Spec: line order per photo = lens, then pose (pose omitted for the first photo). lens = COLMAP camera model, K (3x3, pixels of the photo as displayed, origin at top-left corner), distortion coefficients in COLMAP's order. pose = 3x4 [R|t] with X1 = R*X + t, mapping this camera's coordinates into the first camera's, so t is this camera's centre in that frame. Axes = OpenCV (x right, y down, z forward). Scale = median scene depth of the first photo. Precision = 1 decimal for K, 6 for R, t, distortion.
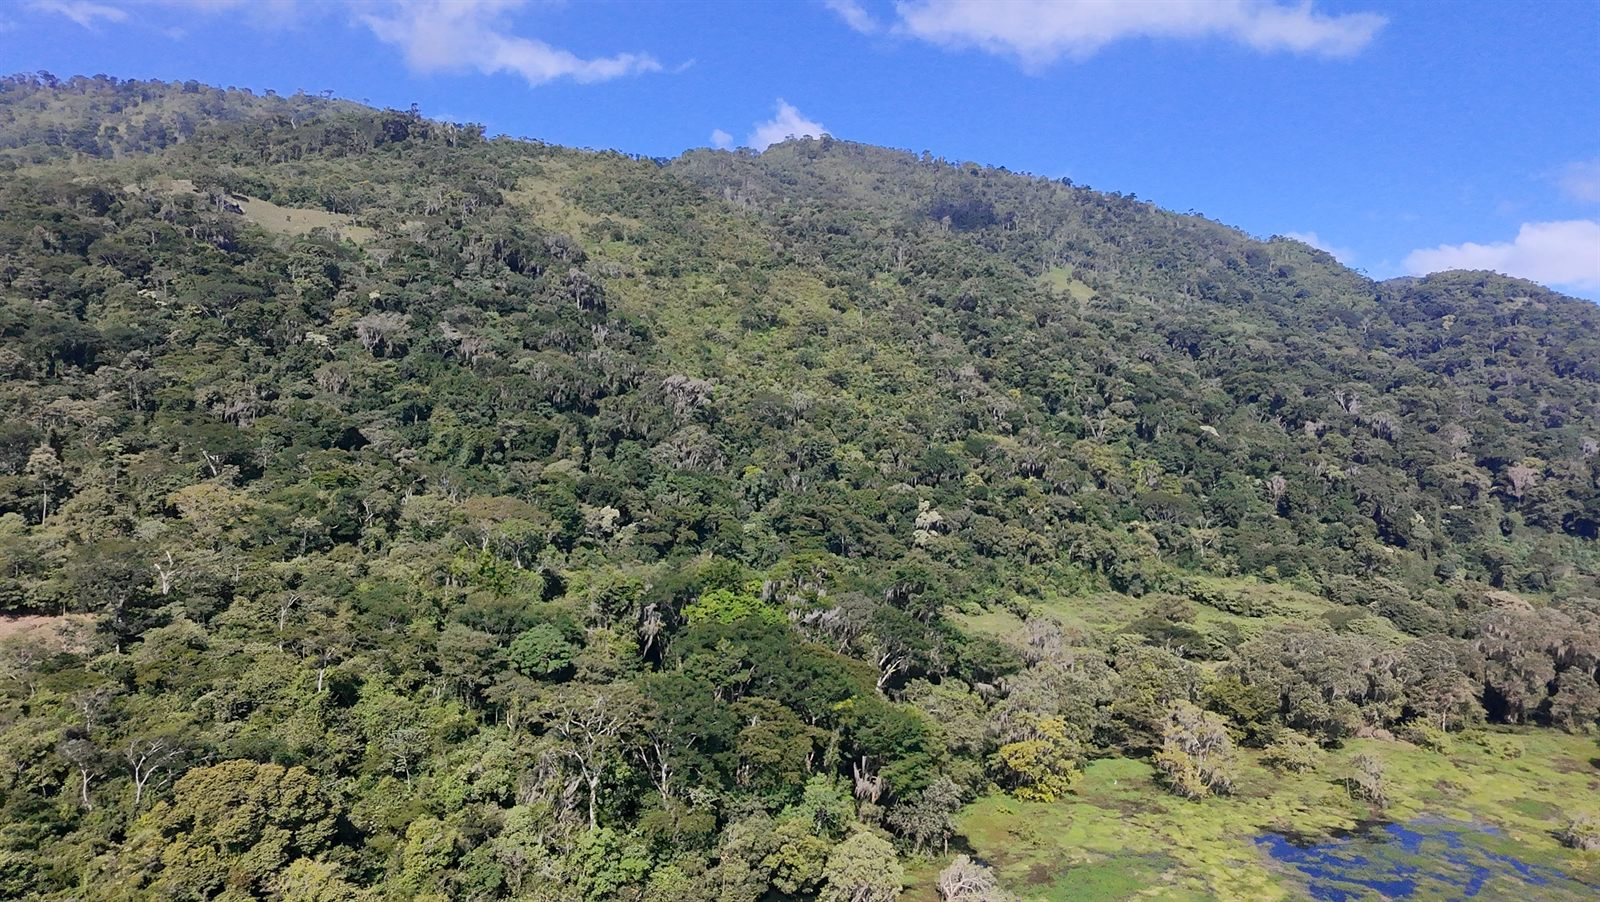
lens RADIAL K [[1018.9, 0, 805.7], [0, 1018.9, 453.6], [0, 0, 1]] dist [0.001777, -0.005640]
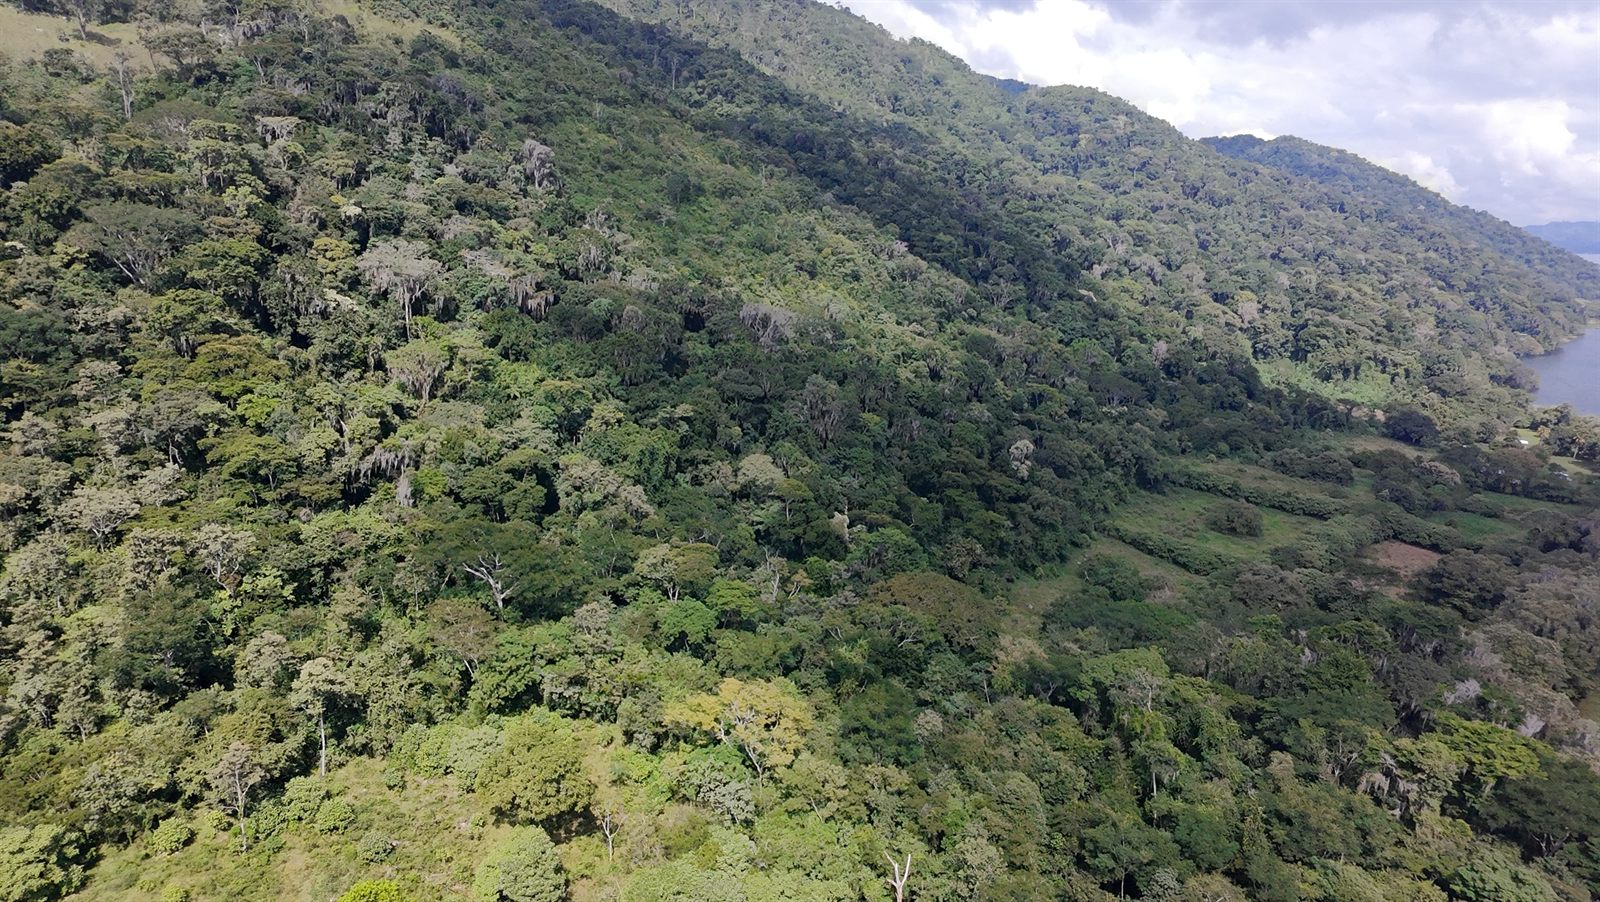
lens RADIAL K [[1018.9, 0, 805.7], [0, 1018.9, 453.6], [0, 0, 1]] dist [0.001777, -0.005640]
pose [[0.898194, -0.110421, 0.425505, -0.281681], [0.013579, 0.974446, 0.224210, -0.088708], [-0.439389, -0.195606, 0.876741, 0.159111]]
